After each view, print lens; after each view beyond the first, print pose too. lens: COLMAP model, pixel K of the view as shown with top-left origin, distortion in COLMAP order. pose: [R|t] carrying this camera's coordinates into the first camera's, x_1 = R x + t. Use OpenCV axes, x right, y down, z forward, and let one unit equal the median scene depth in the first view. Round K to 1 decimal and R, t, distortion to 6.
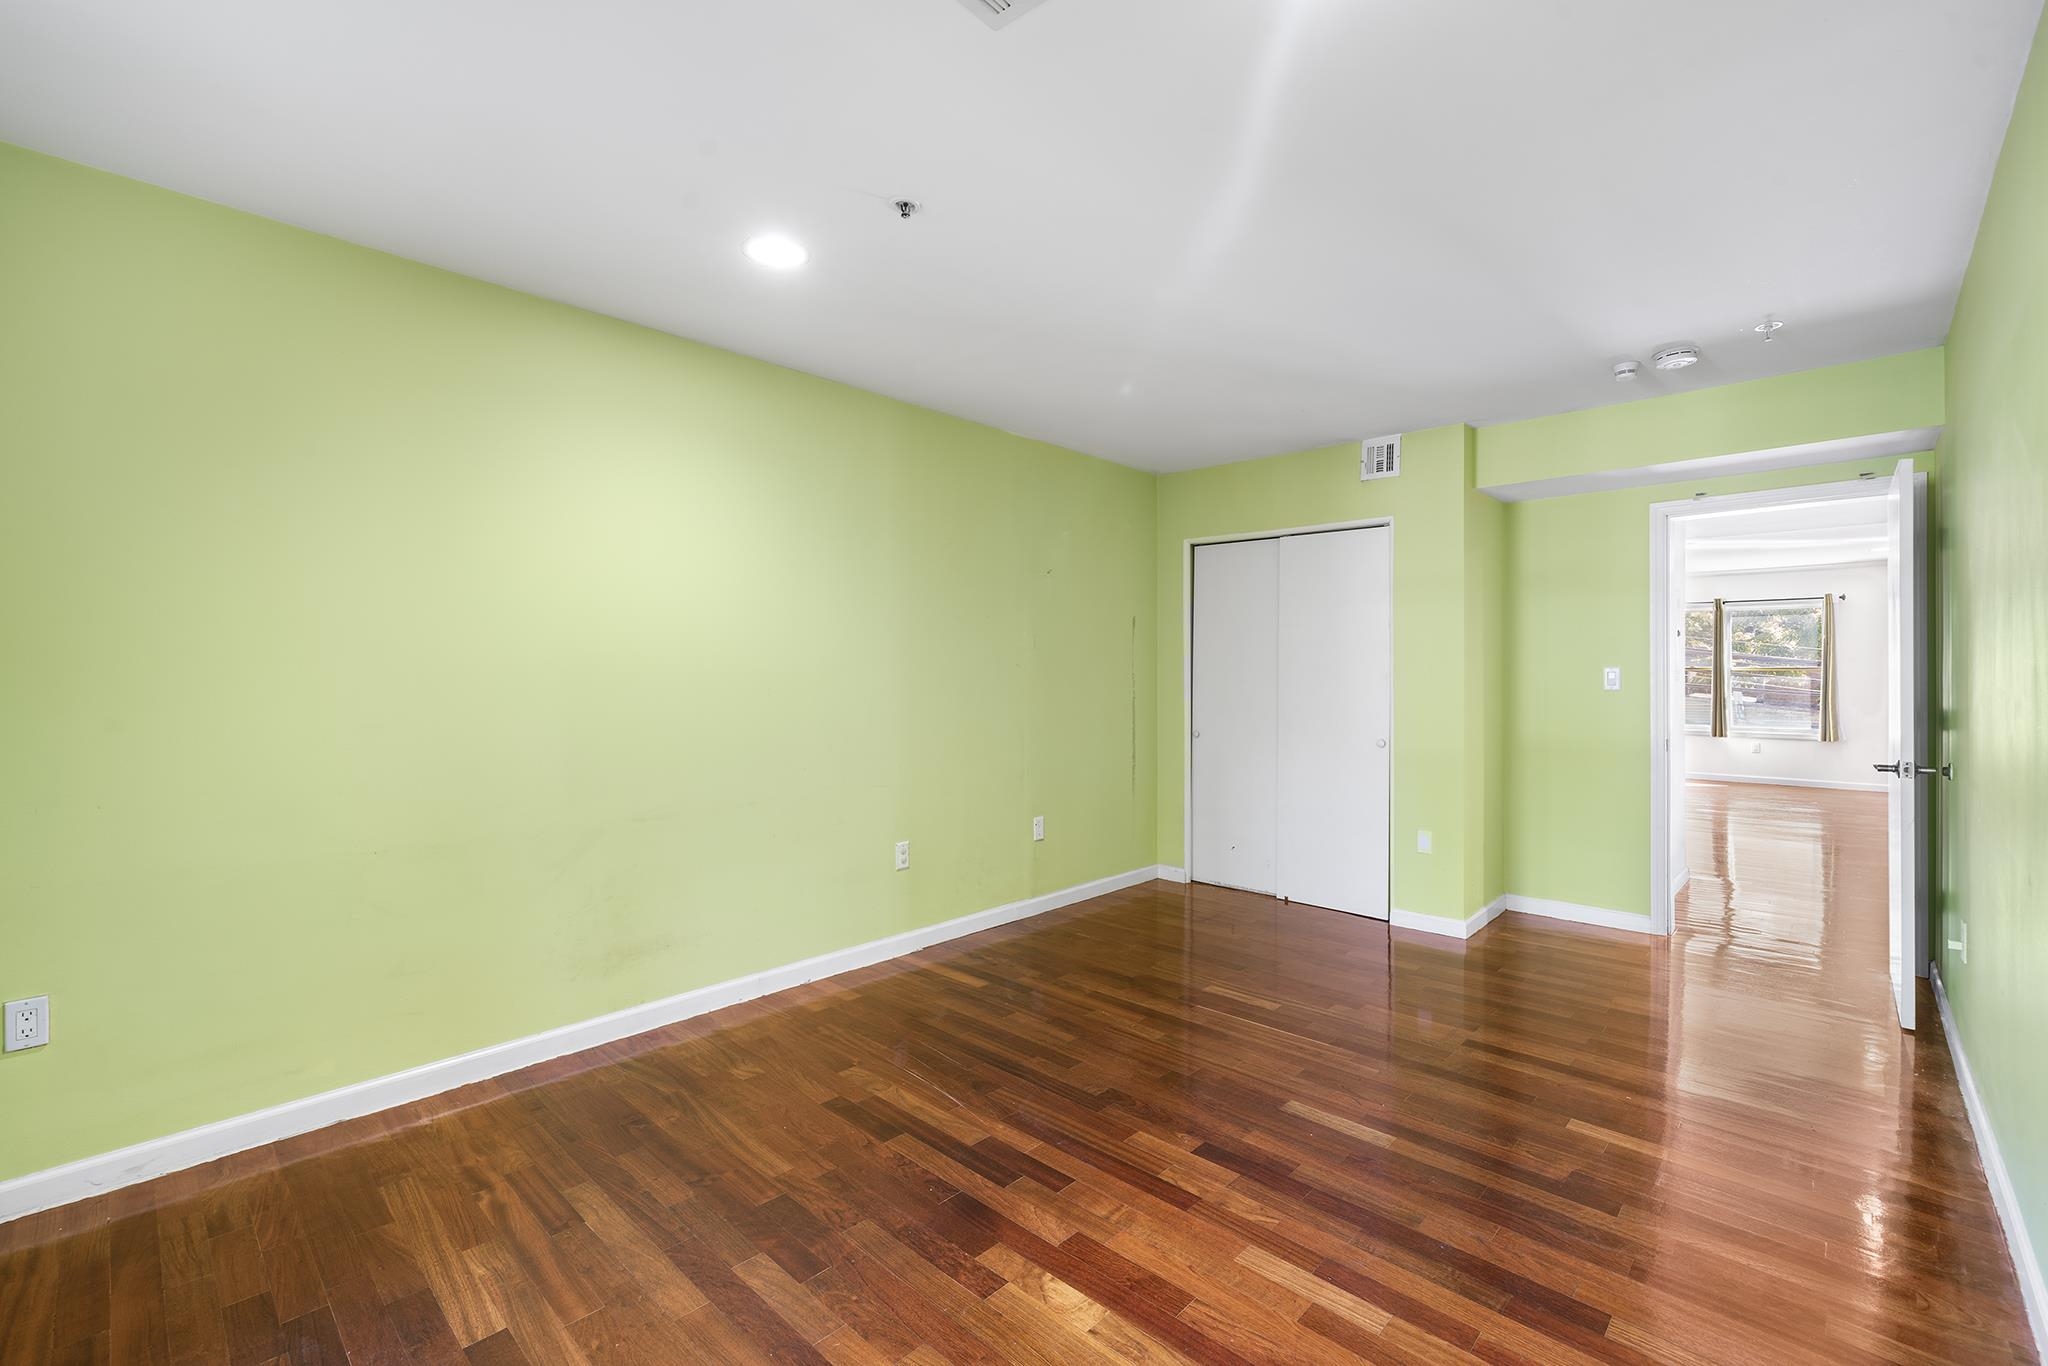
lens RADIAL K [[866.3, 0, 1013.5], [0, 866.3, 672.2], [0, 0, 1]] dist [-0.000398, -0.000078]
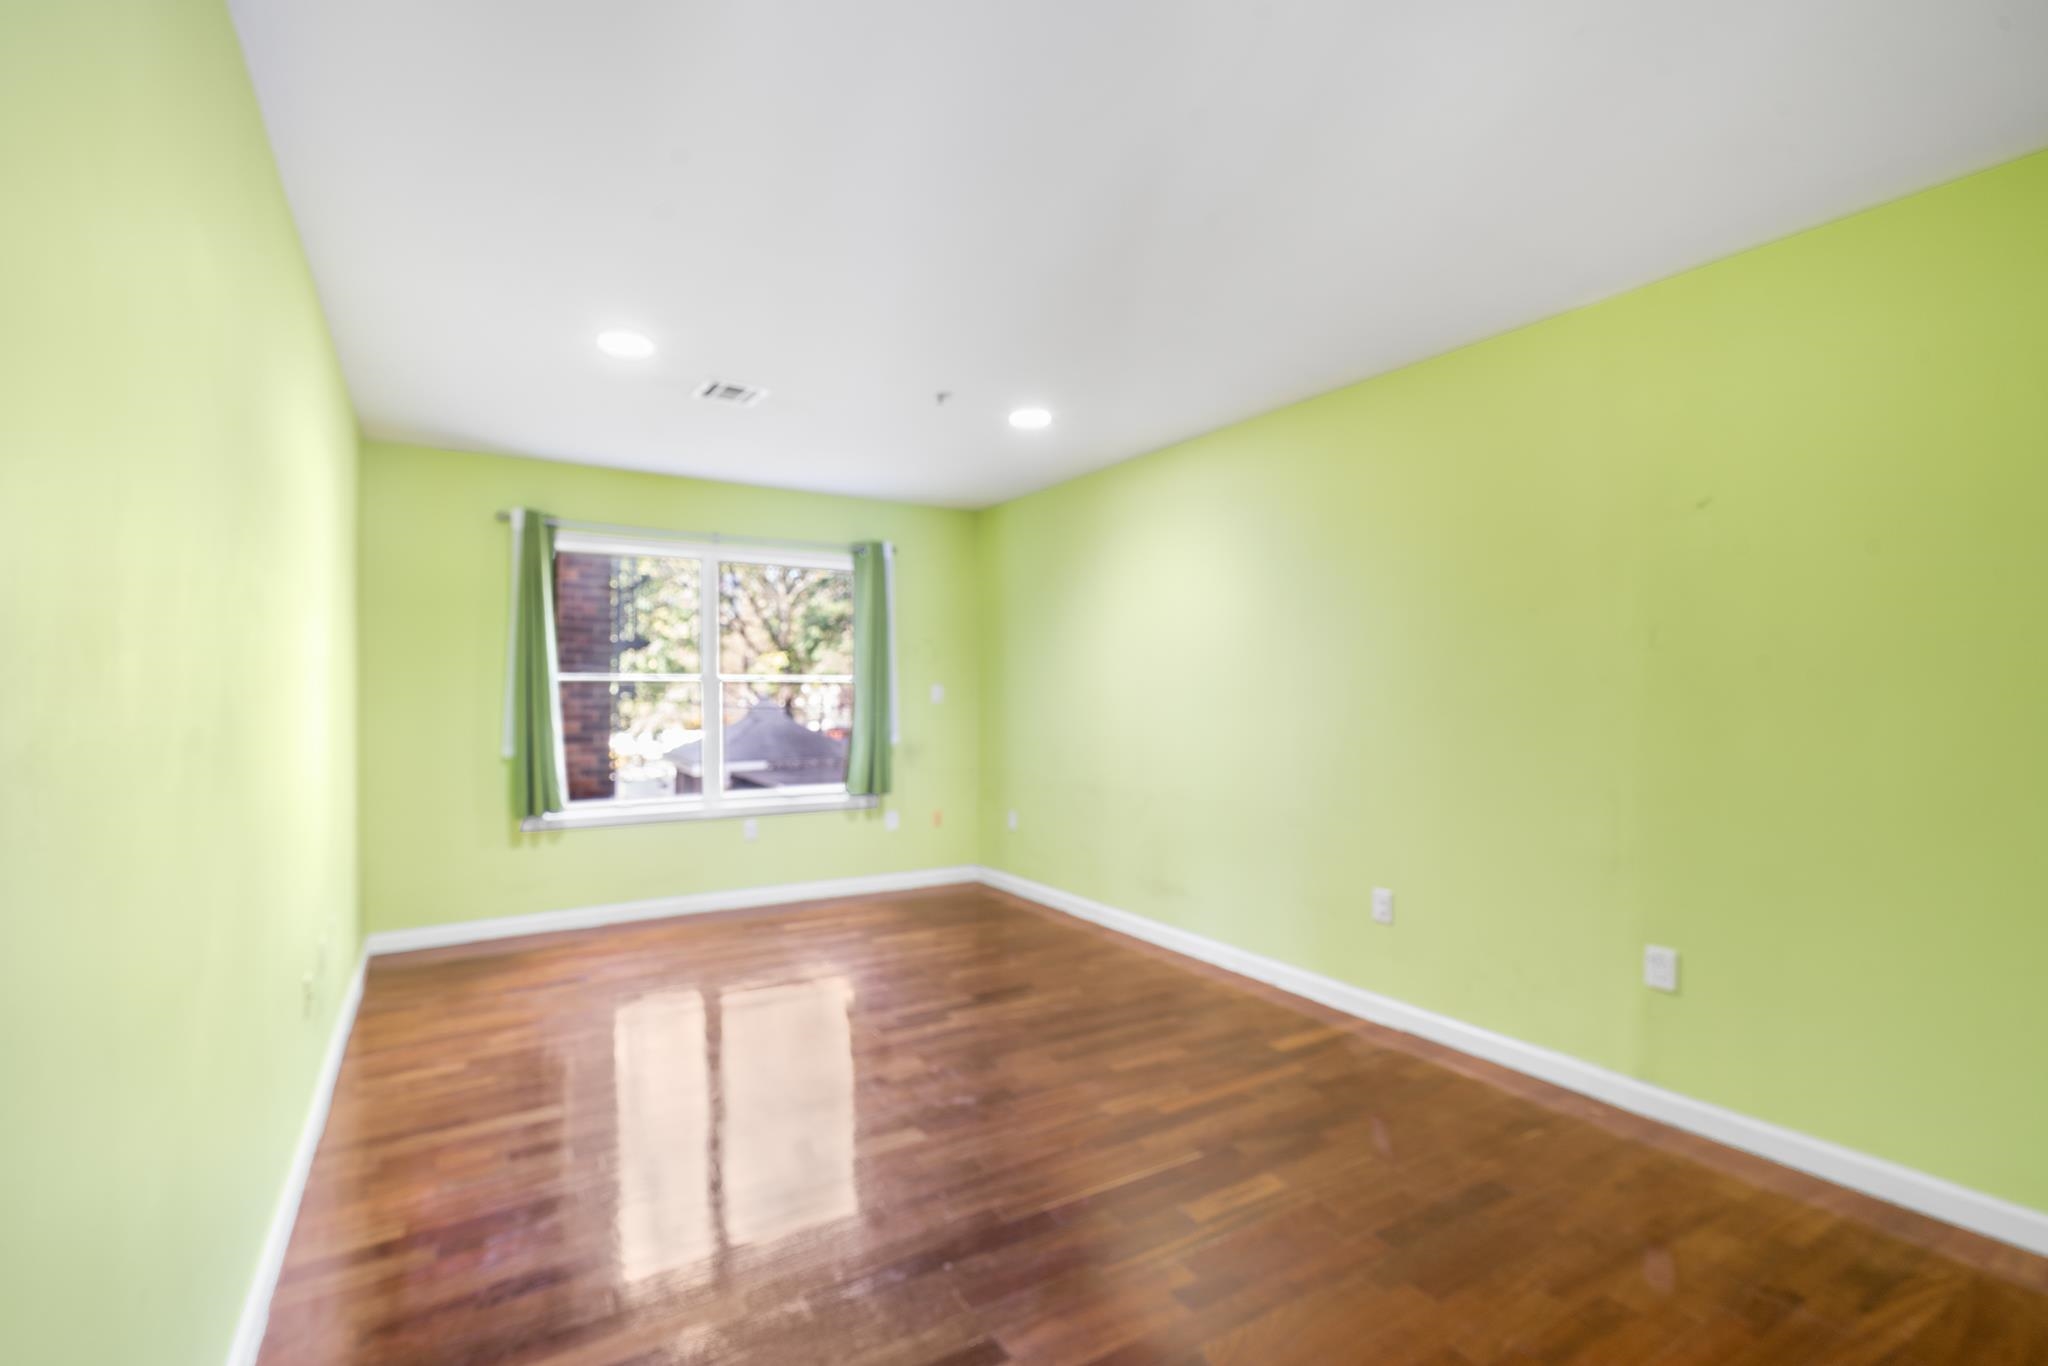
lens RADIAL K [[866.3, 0, 1013.5], [0, 866.3, 672.2], [0, 0, 1]] dist [-0.000398, -0.000078]
pose [[-0.236235, -0.029618, -0.971244, 0.885839], [-0.000961, 0.999542, -0.030247, 0.006385], [0.971695, -0.006212, -0.236155, 0.939793]]
